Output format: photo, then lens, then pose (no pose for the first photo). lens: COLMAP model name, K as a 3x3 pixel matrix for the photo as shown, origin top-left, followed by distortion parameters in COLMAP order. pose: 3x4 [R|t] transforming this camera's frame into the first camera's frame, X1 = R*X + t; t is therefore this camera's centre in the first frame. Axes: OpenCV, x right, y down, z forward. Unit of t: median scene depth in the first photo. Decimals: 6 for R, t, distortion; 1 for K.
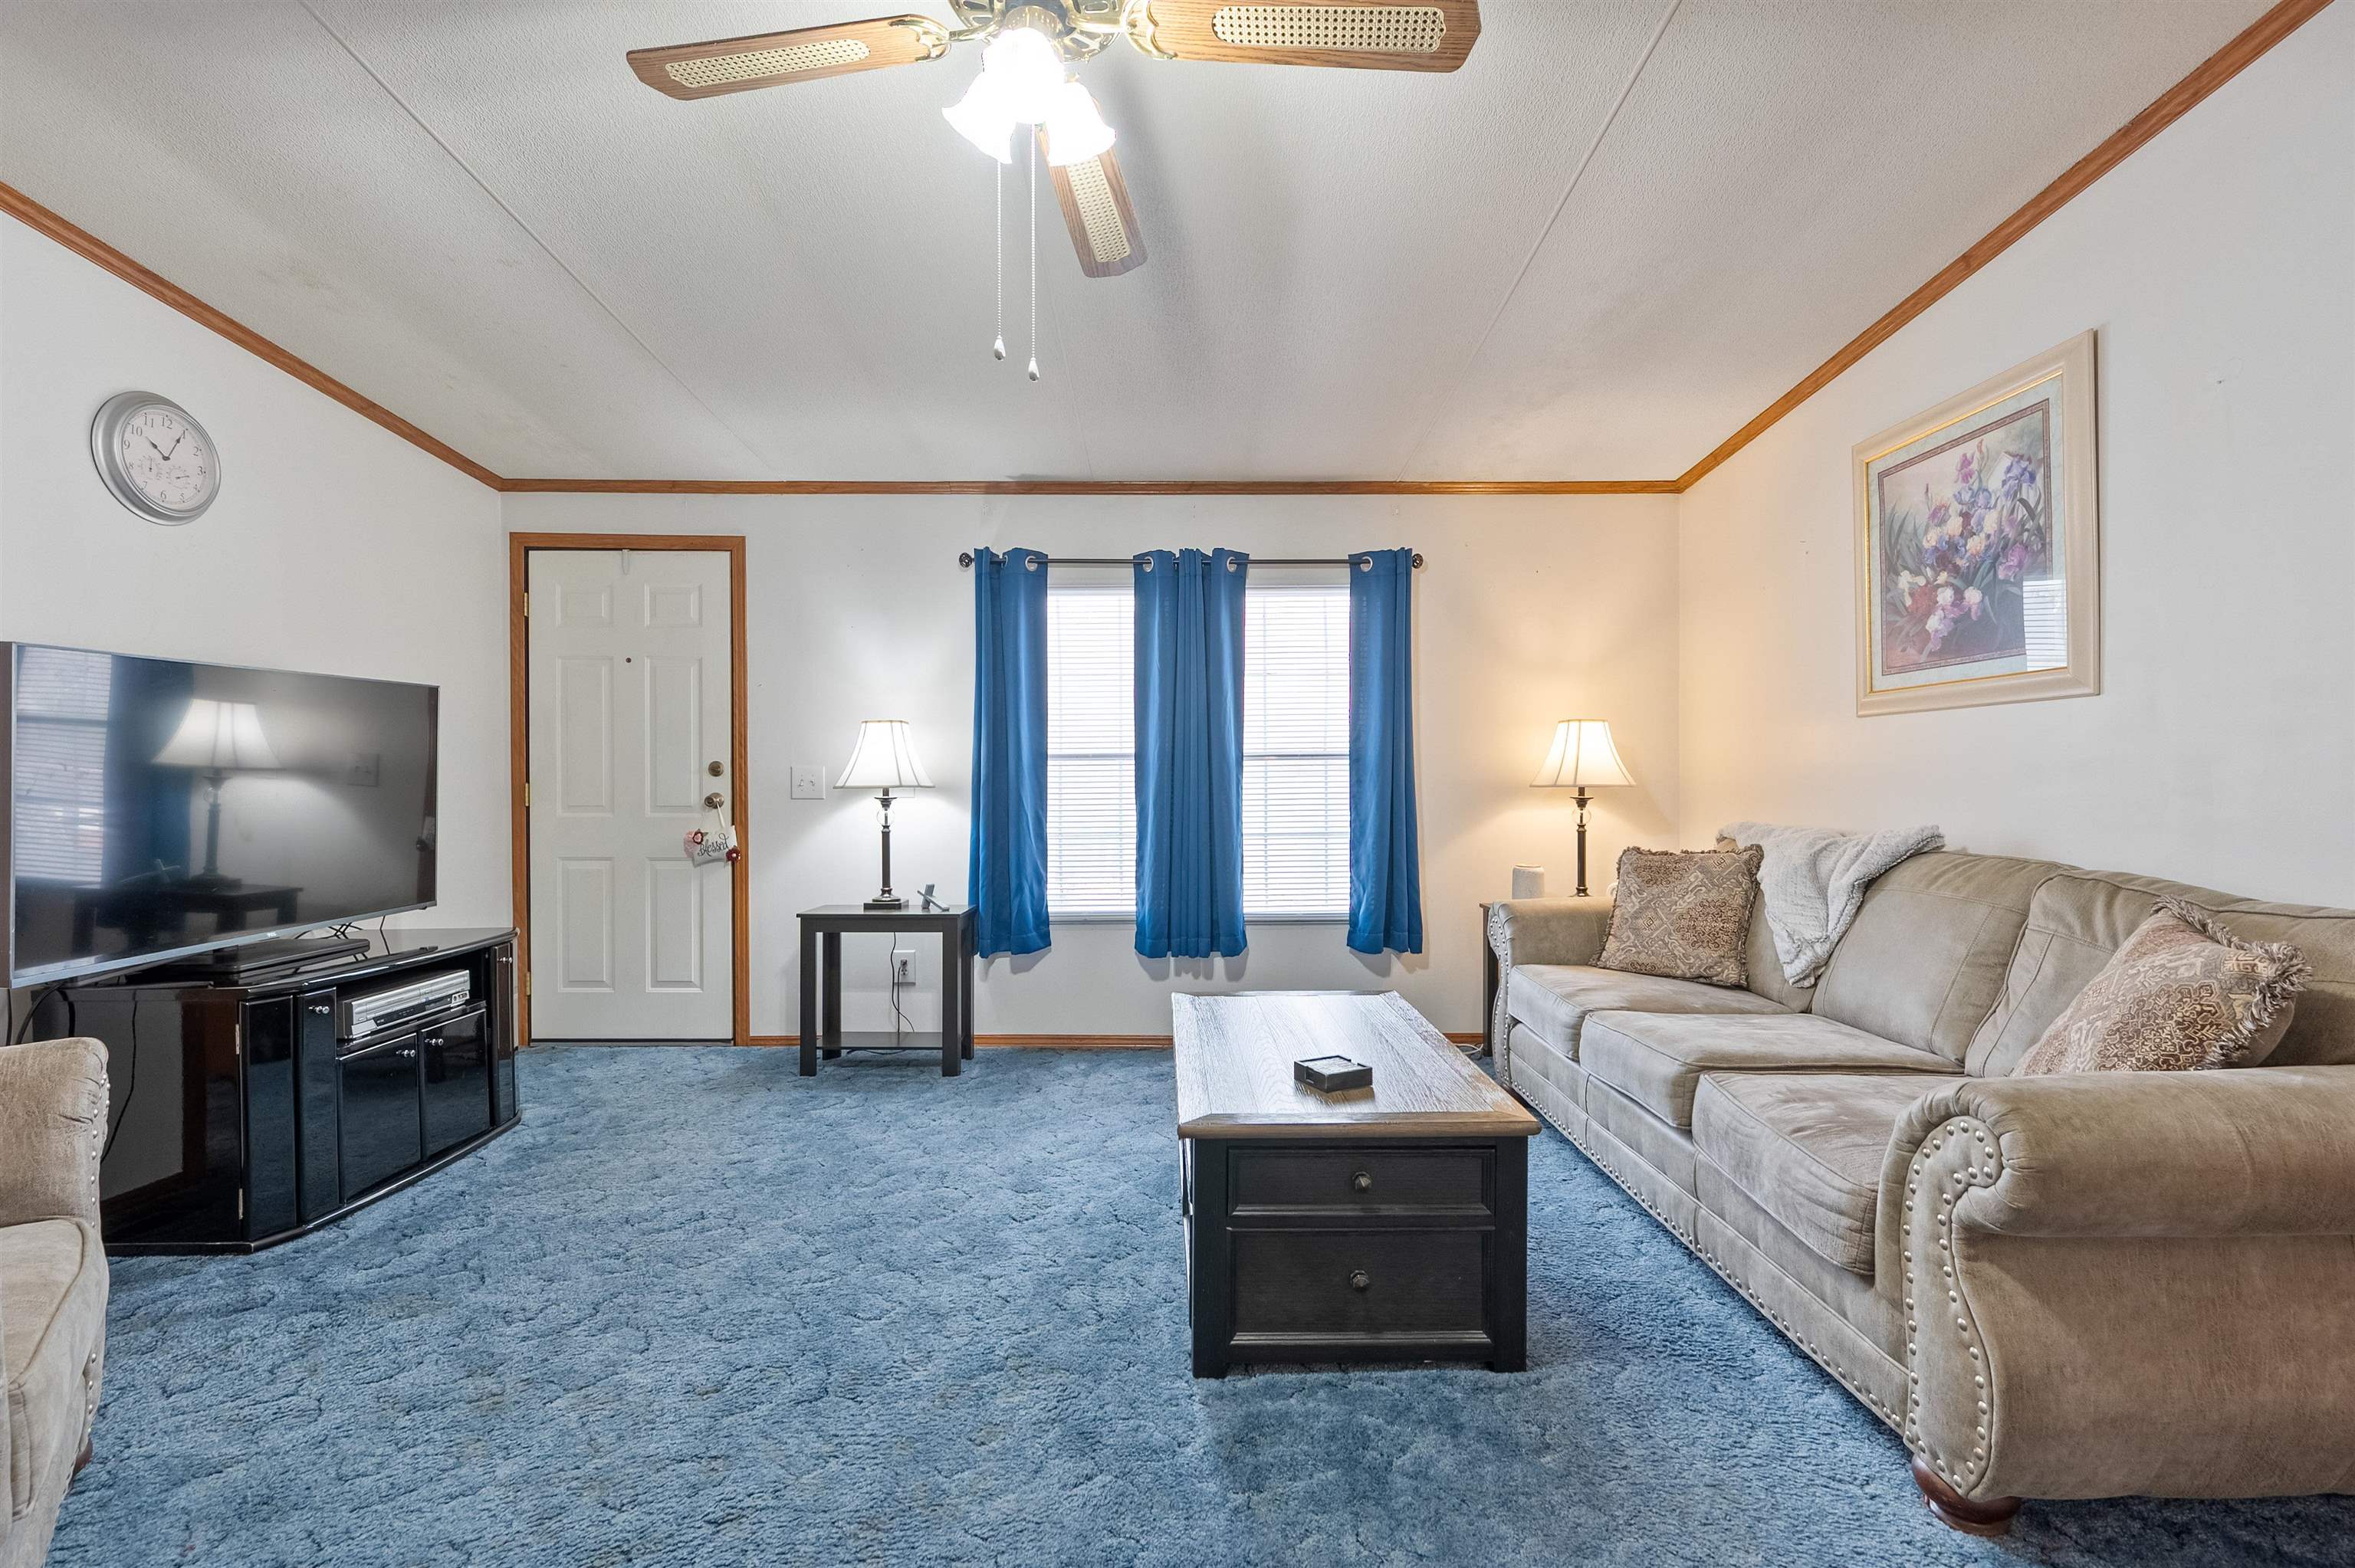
lens RADIAL K [[1033.5, 0, 1176.2], [0, 1033.5, 772.1], [0, 0, 1]] dist [0.001871, -0.000280]
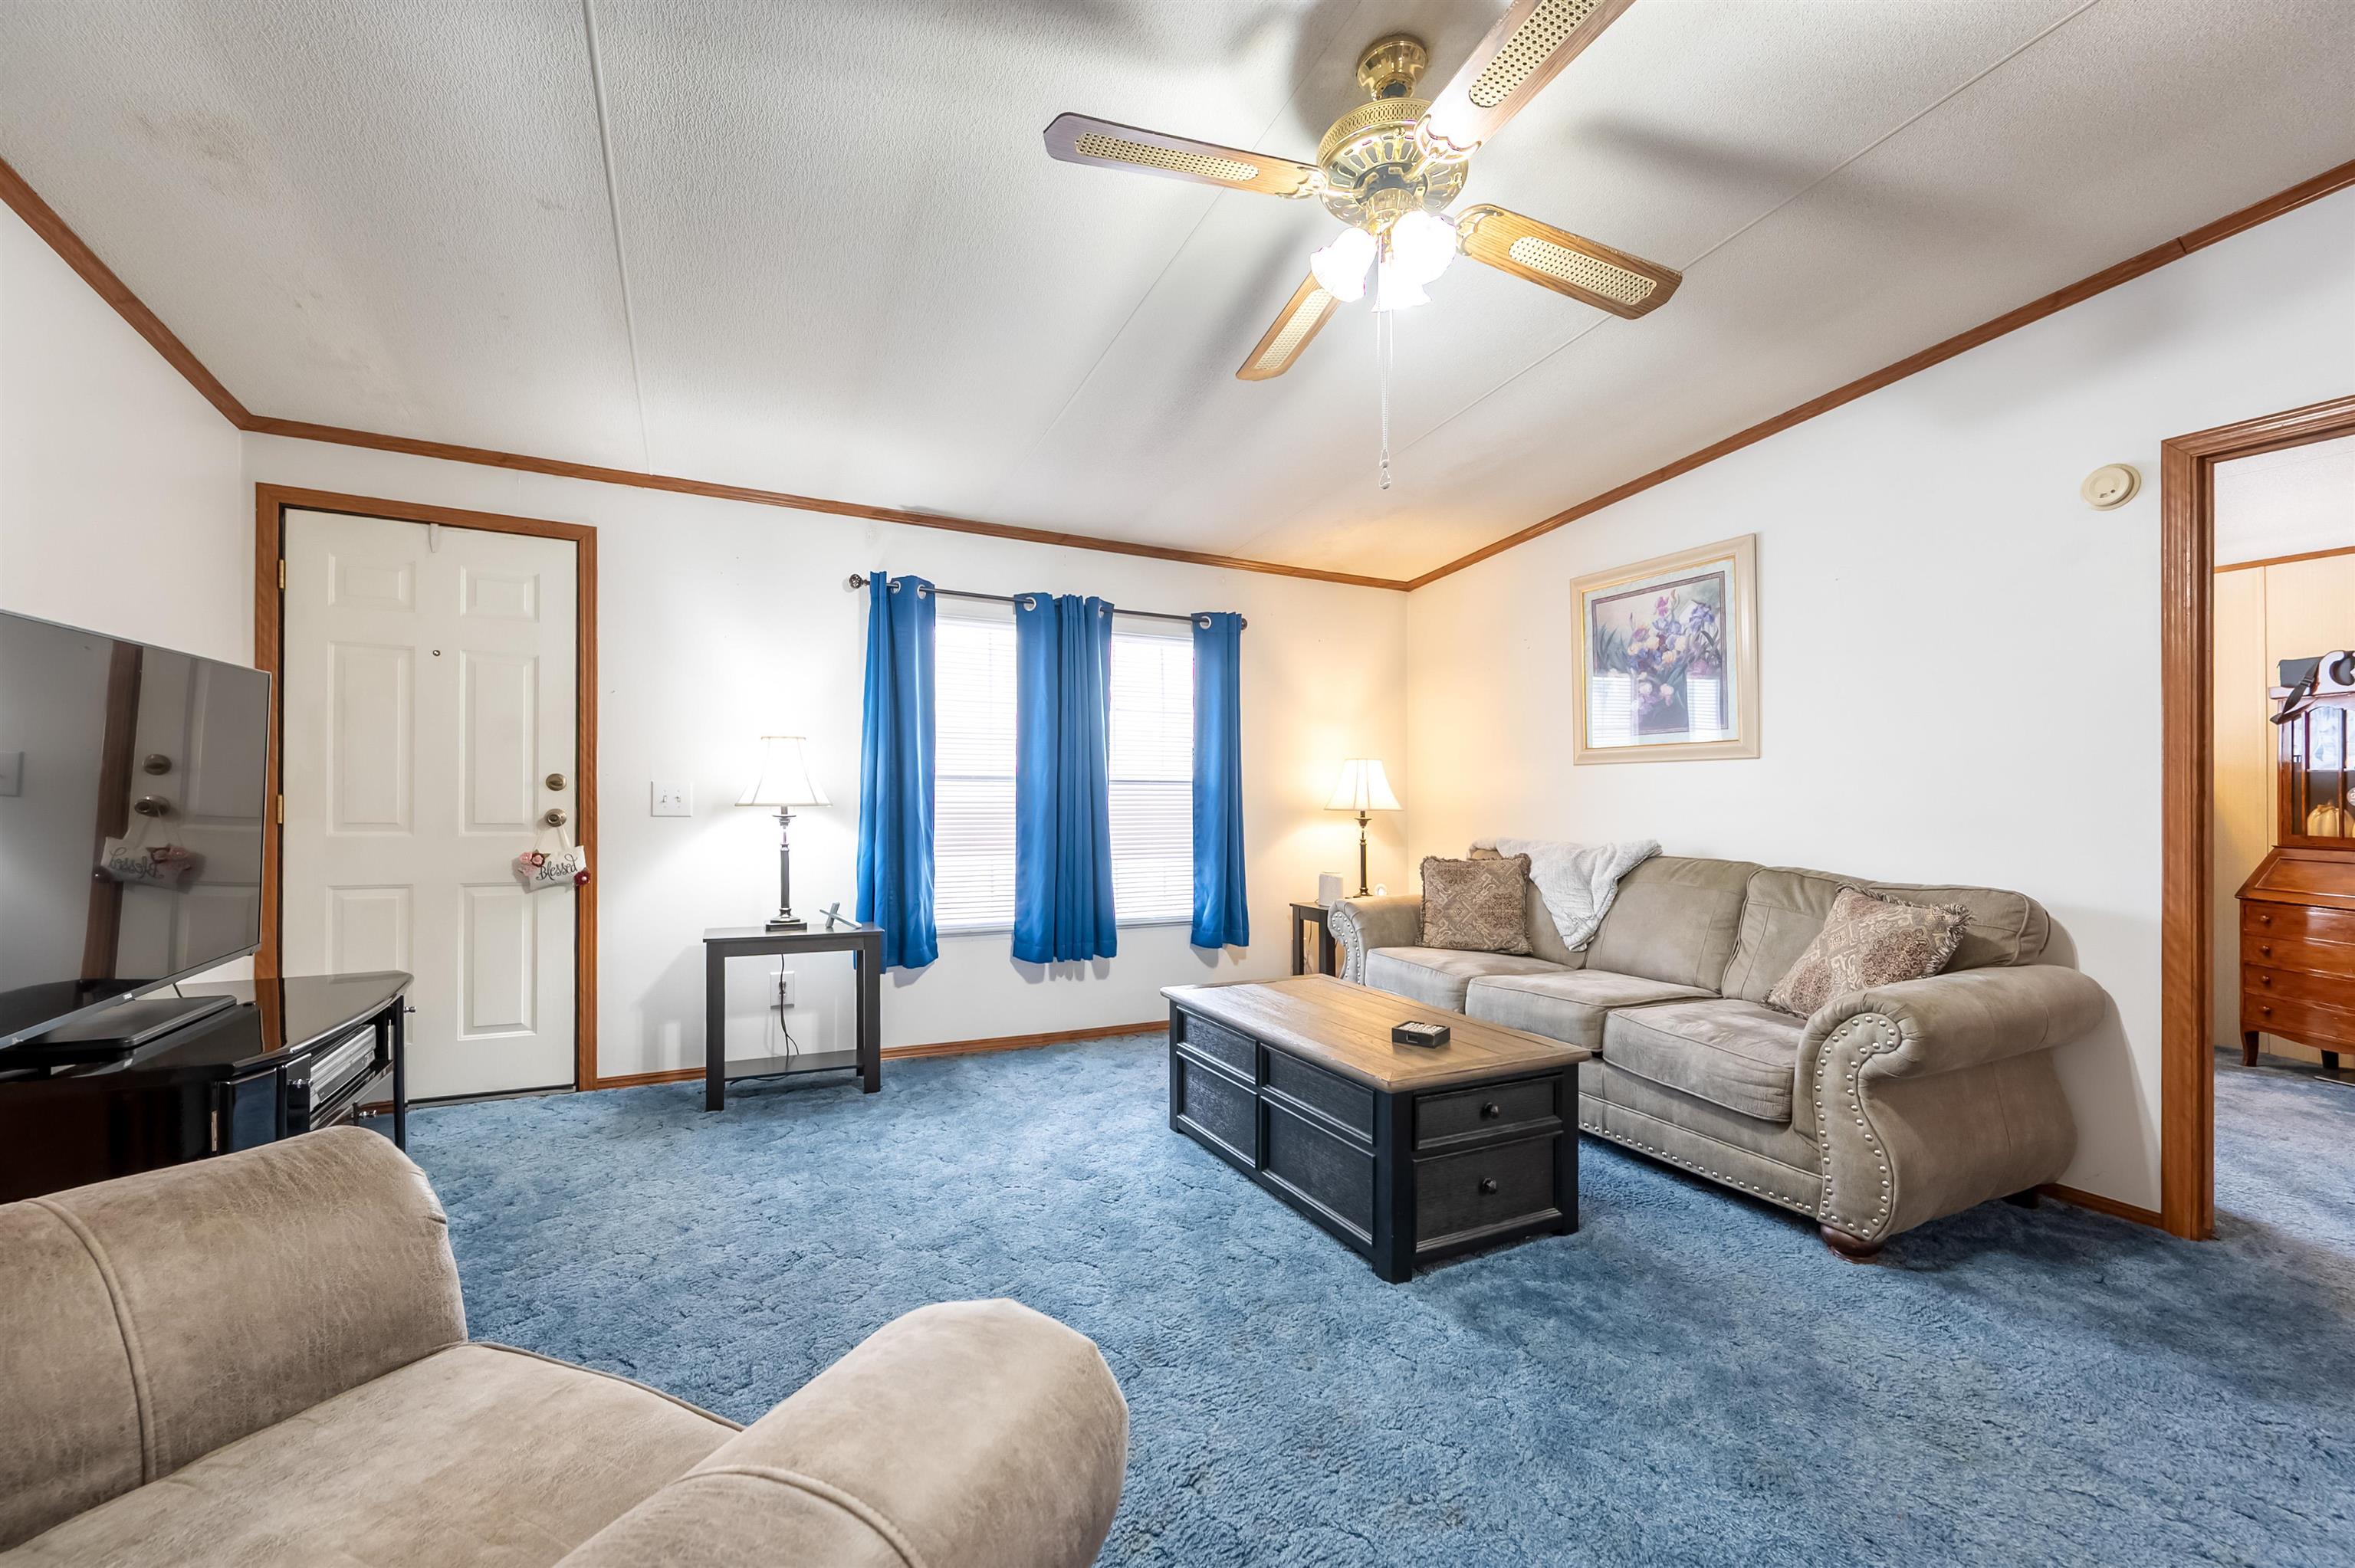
lens RADIAL K [[945.2, 0, 1161.2], [0, 945.2, 776.7], [0, 0, 1]] dist [0.000564, 0.000275]
pose [[0.901936, 0.023134, 0.431250, -0.406567], [-0.016576, 0.999683, -0.018959, -0.001374], [-0.431552, 0.009952, 0.902033, 0.045853]]
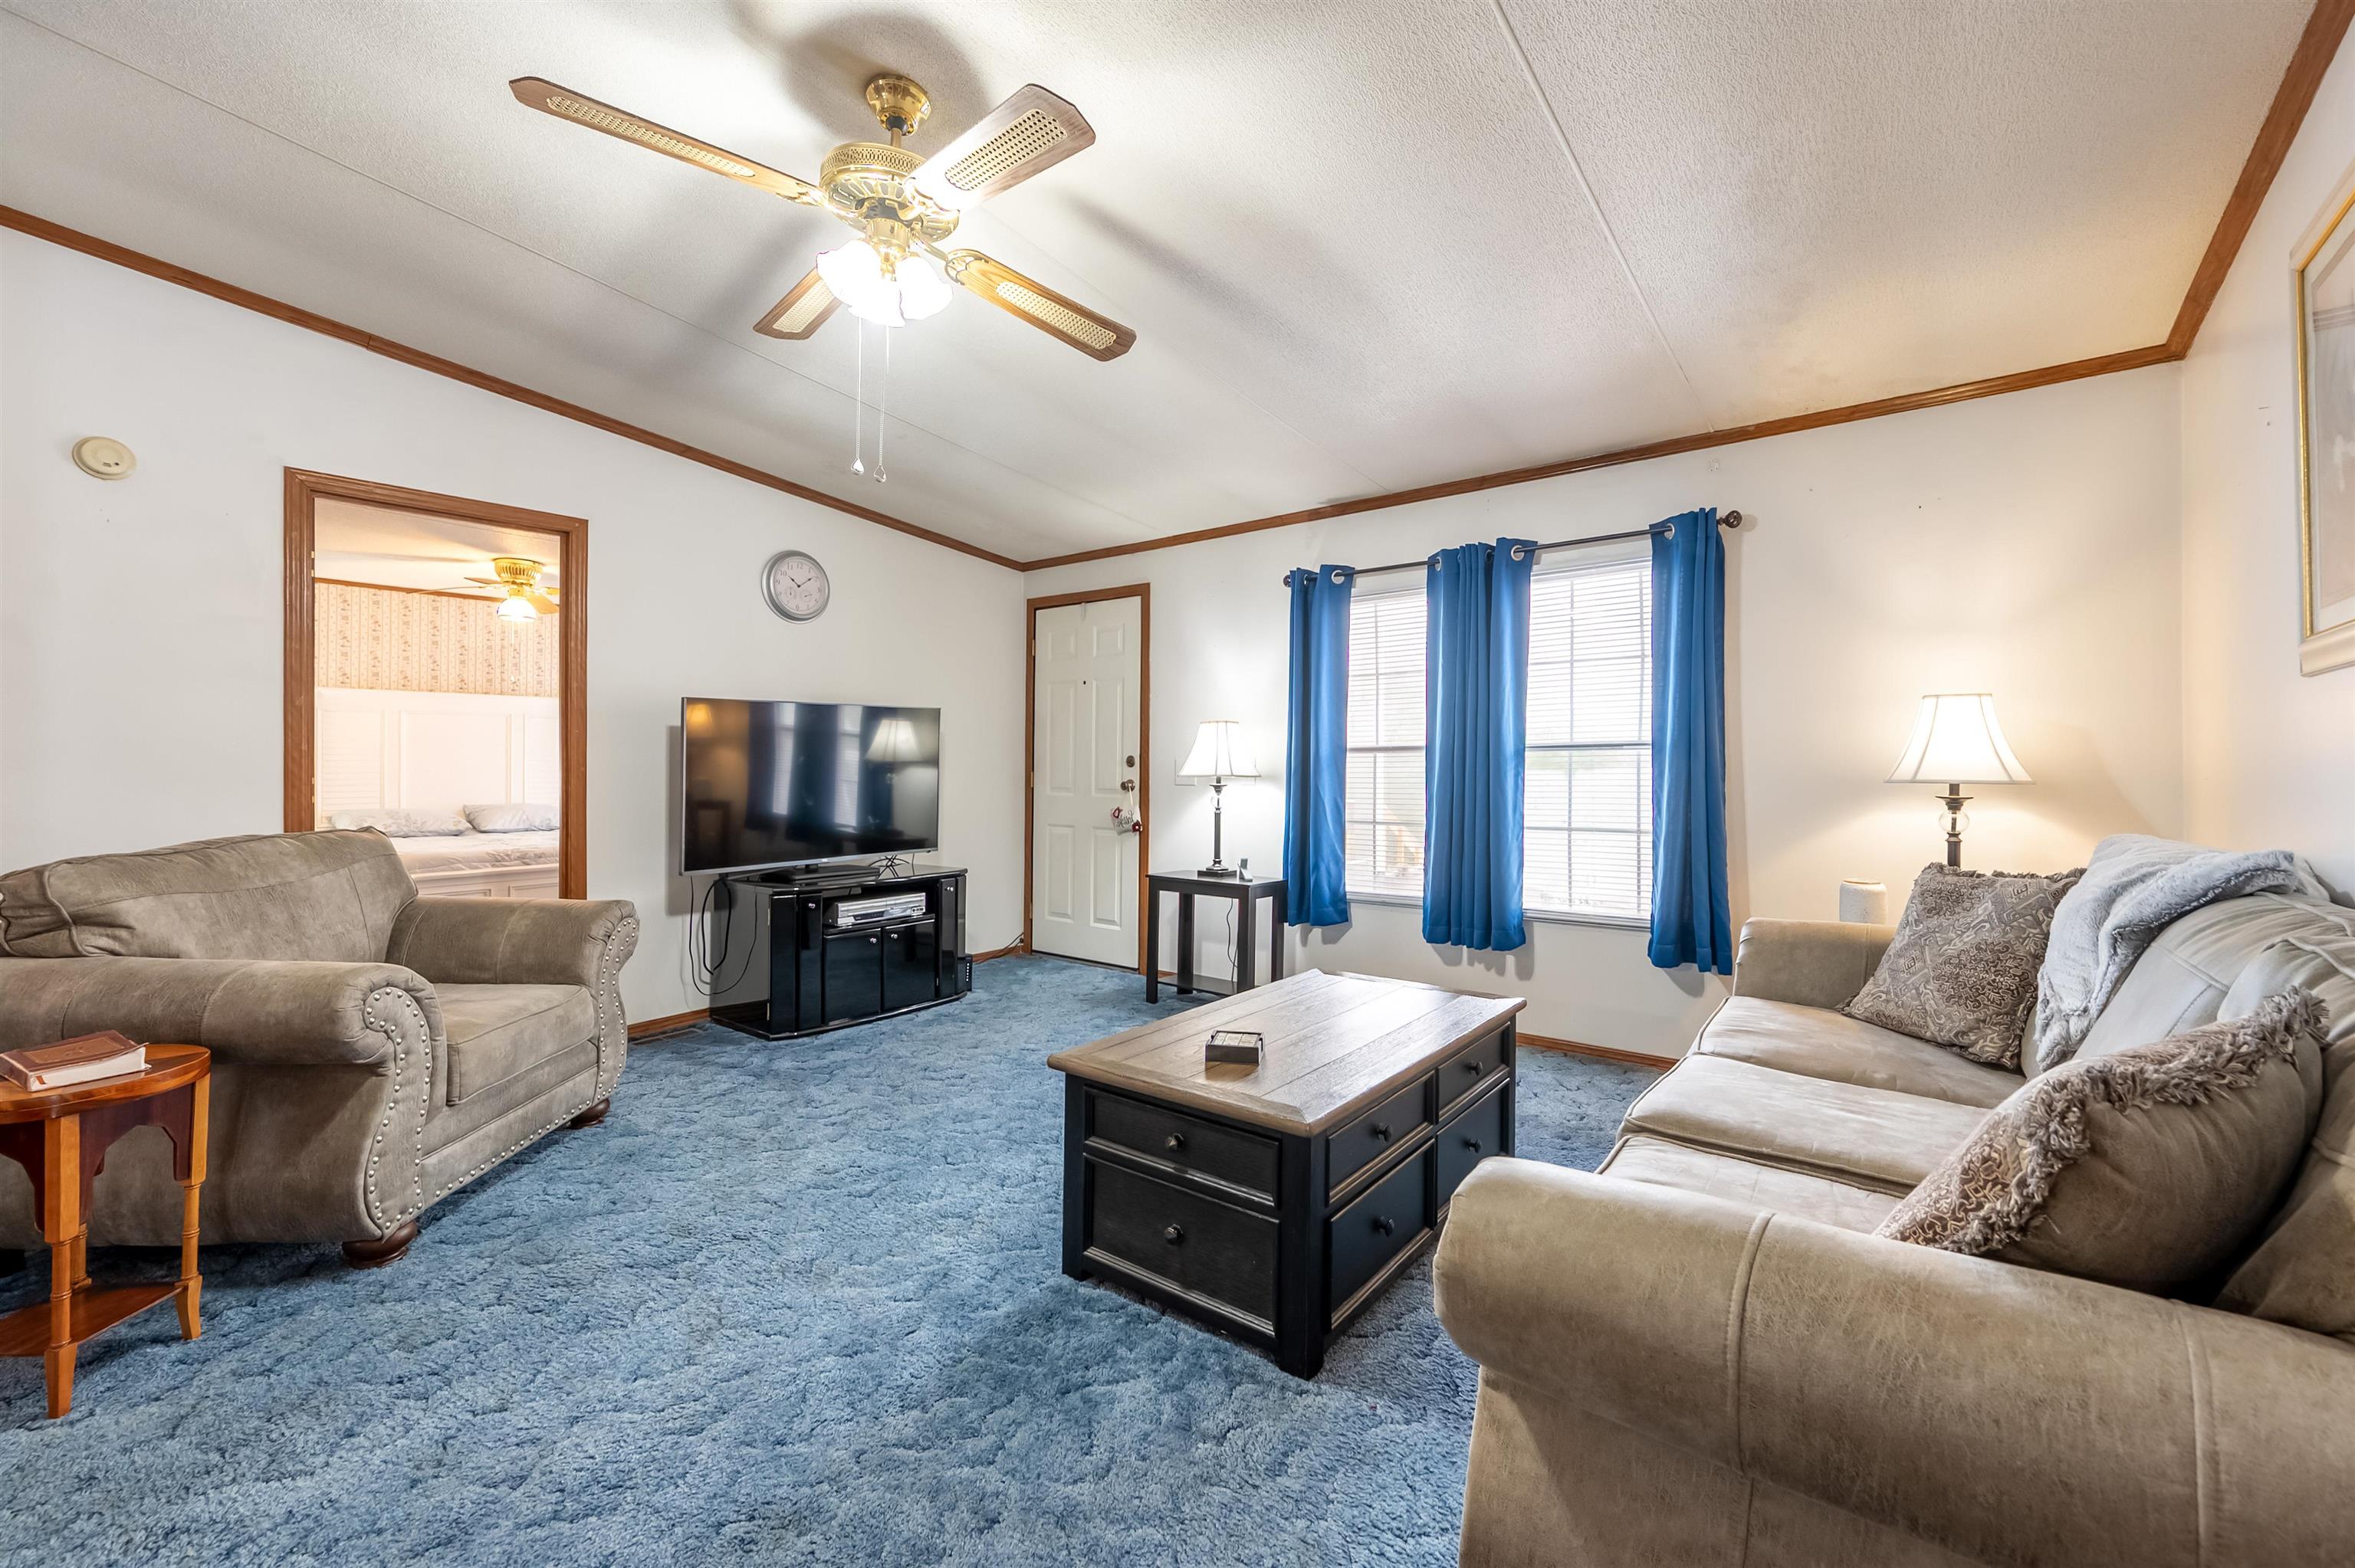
lens RADIAL K [[945.2, 0, 1187.5], [0, 945.2, 746.8], [0, 0, 1]] dist [0.000564, 0.000275]
pose [[0.786223, -0.011391, -0.617838, 0.443161], [0.000532, 0.999842, -0.017756, -0.000346], [0.617943, 0.013632, 0.786105, 0.123141]]
